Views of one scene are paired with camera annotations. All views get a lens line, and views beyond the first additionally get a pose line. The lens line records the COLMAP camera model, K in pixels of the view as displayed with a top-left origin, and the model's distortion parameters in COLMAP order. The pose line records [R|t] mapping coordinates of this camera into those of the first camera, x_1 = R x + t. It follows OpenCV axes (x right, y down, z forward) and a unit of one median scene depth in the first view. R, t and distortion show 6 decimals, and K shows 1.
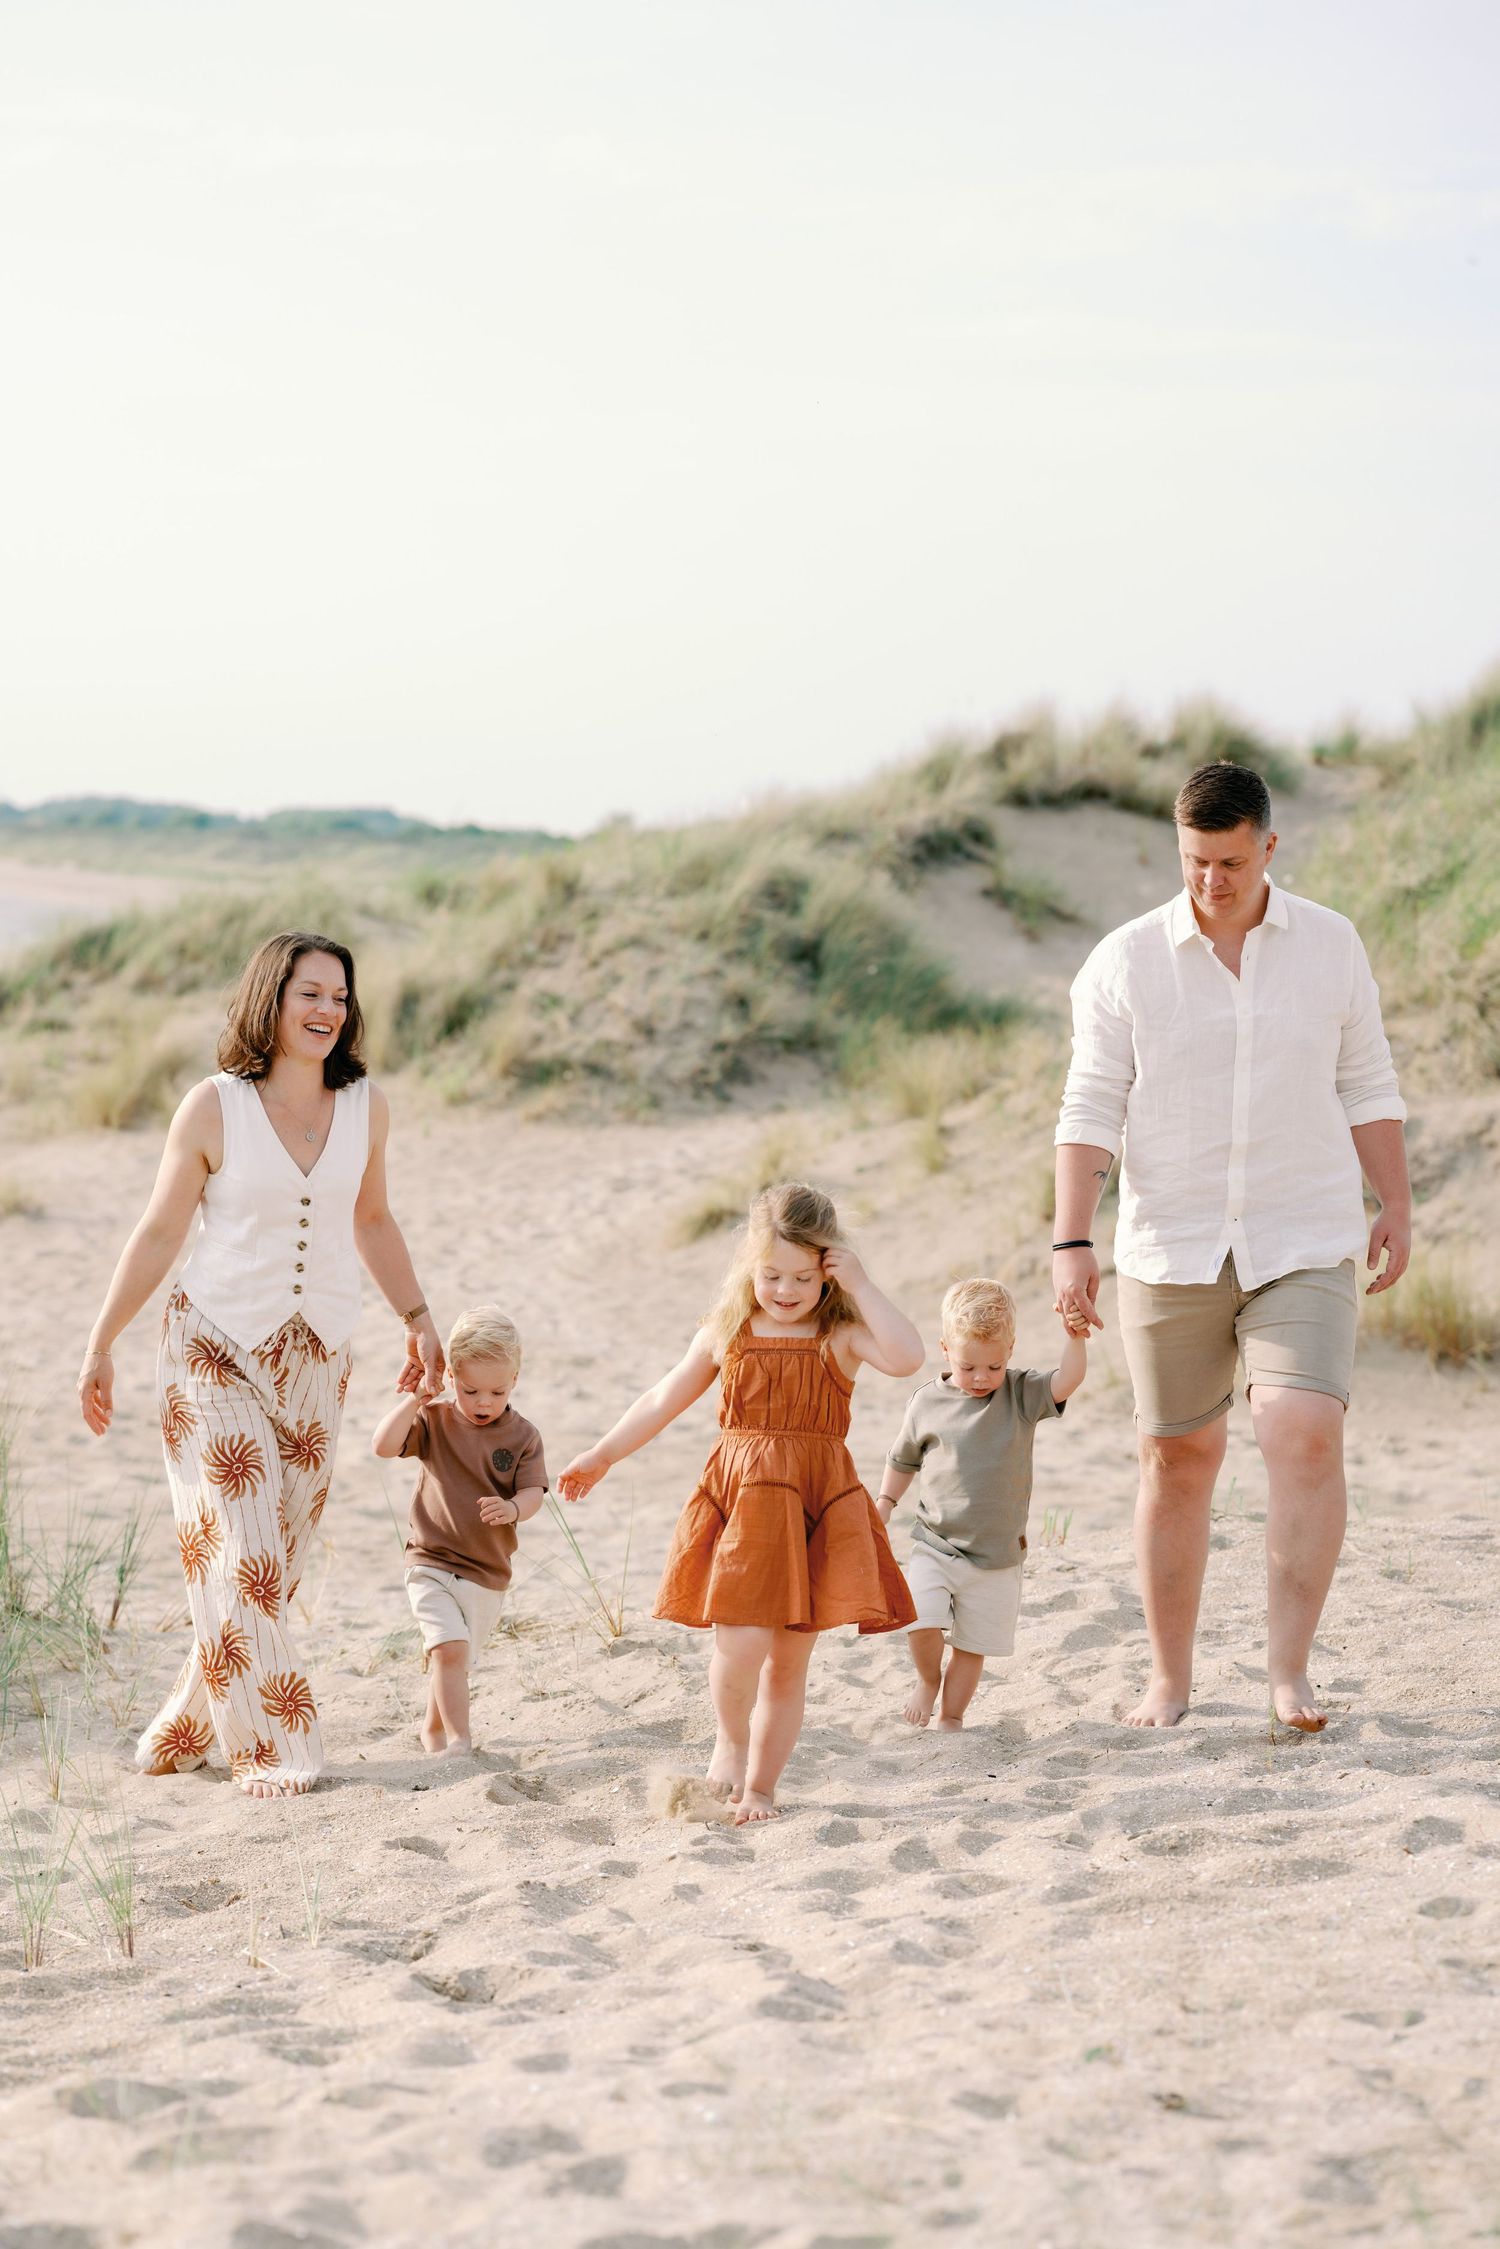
lens RADIAL K [[5483.3, 0, 750.0], [0, 5483.3, 1124.5], [0, 0, 1]] dist [0.468725, 0.057059]
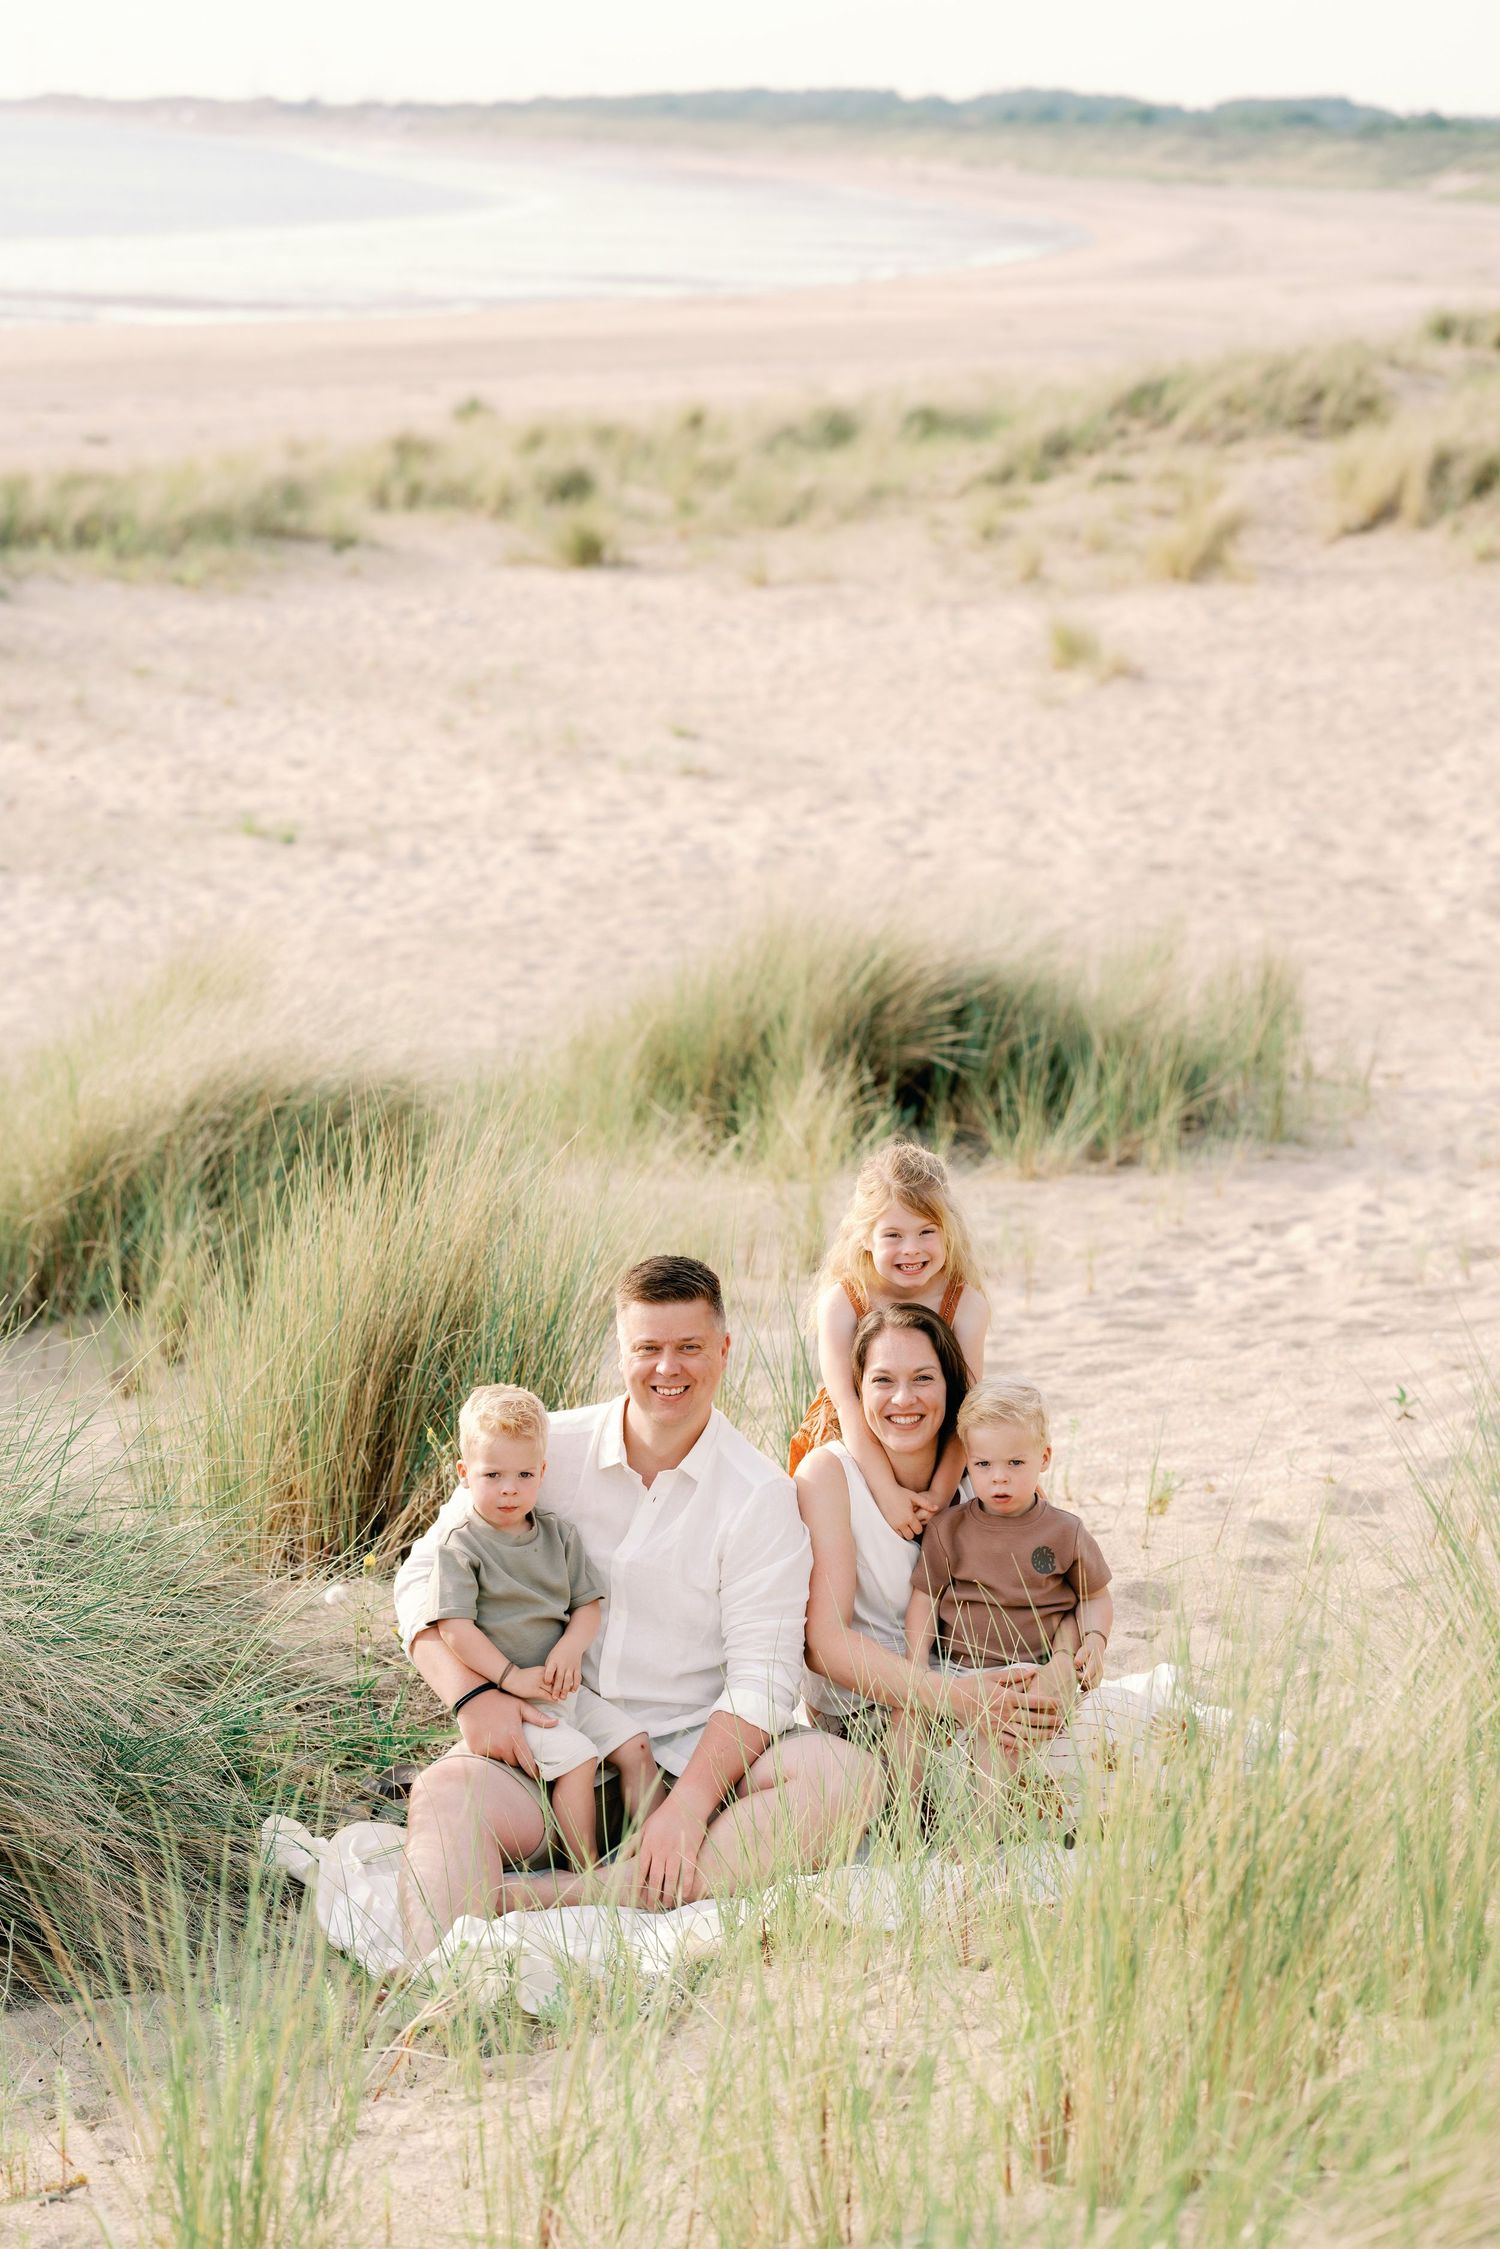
lens RADIAL K [[8736.1, 0, 750.0], [0, 8736.1, 1124.5], [0, 0, 1]] dist [-0.099991, -2.535650]
pose [[0.994197, 0.006566, -0.107379, -0.010283], [0.006666, 0.992458, 0.122405, -0.102289], [0.107372, -0.122410, 0.986654, -0.741361]]
